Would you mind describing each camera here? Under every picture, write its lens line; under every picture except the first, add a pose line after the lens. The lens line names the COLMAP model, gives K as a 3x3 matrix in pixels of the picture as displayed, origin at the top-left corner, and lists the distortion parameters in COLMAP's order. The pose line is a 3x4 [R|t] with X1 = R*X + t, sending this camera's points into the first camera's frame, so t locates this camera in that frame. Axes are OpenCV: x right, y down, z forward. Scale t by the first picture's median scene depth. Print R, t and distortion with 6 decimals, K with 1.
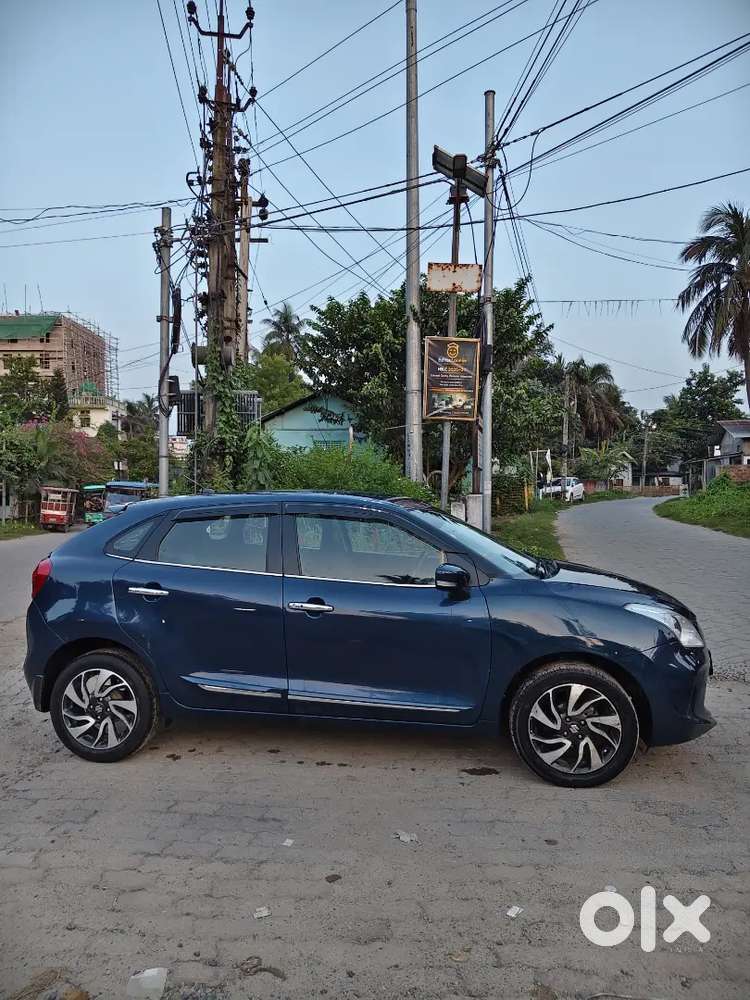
lens RADIAL K [[690.9, 0, 375.0], [0, 690.9, 500.0], [0, 0, 1]] dist [0.068421, -0.084538]
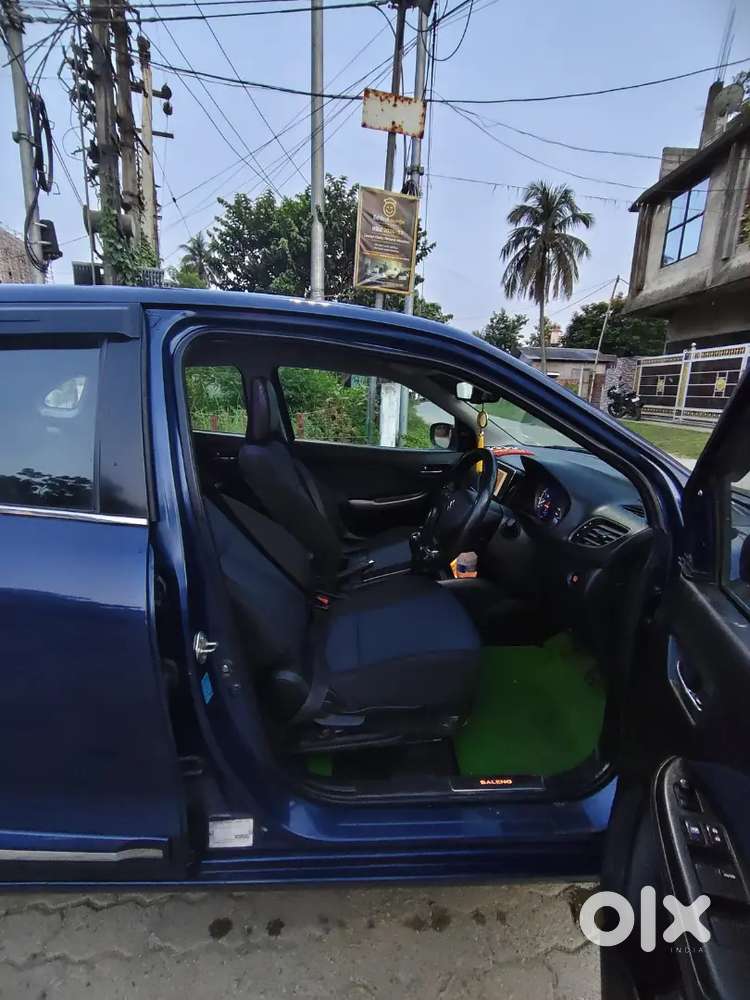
lens RADIAL K [[471.9, 0, 378.8], [0, 471.9, 495.4], [0, 0, 1]] dist [-0.041252, 0.027437]
pose [[0.974976, -0.014383, 0.221845, -0.025235], [-0.030693, 0.979640, 0.198402, 0.016331], [-0.220182, -0.200247, 0.954684, 0.255924]]
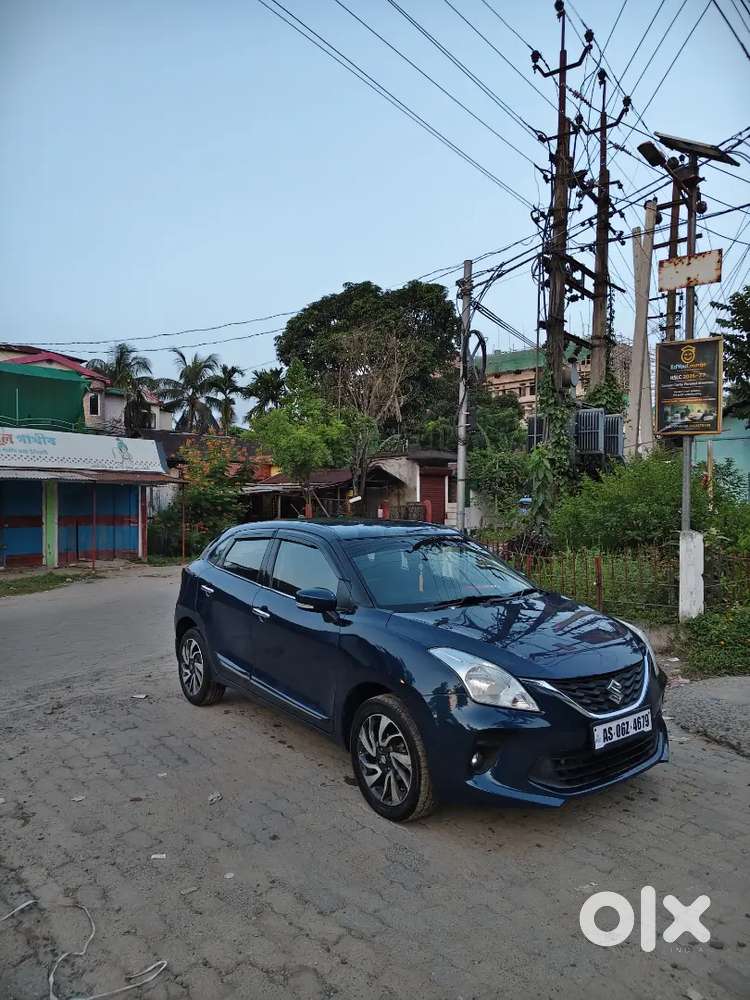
lens RADIAL K [[690.9, 0, 375.0], [0, 690.9, 500.0], [0, 0, 1]] dist [0.068421, -0.084538]
pose [[0.716311, 0.005346, -0.697761, 0.305150], [-0.015850, 0.999837, -0.008611, -0.014477], [0.697601, 0.017228, 0.716279, 0.075302]]
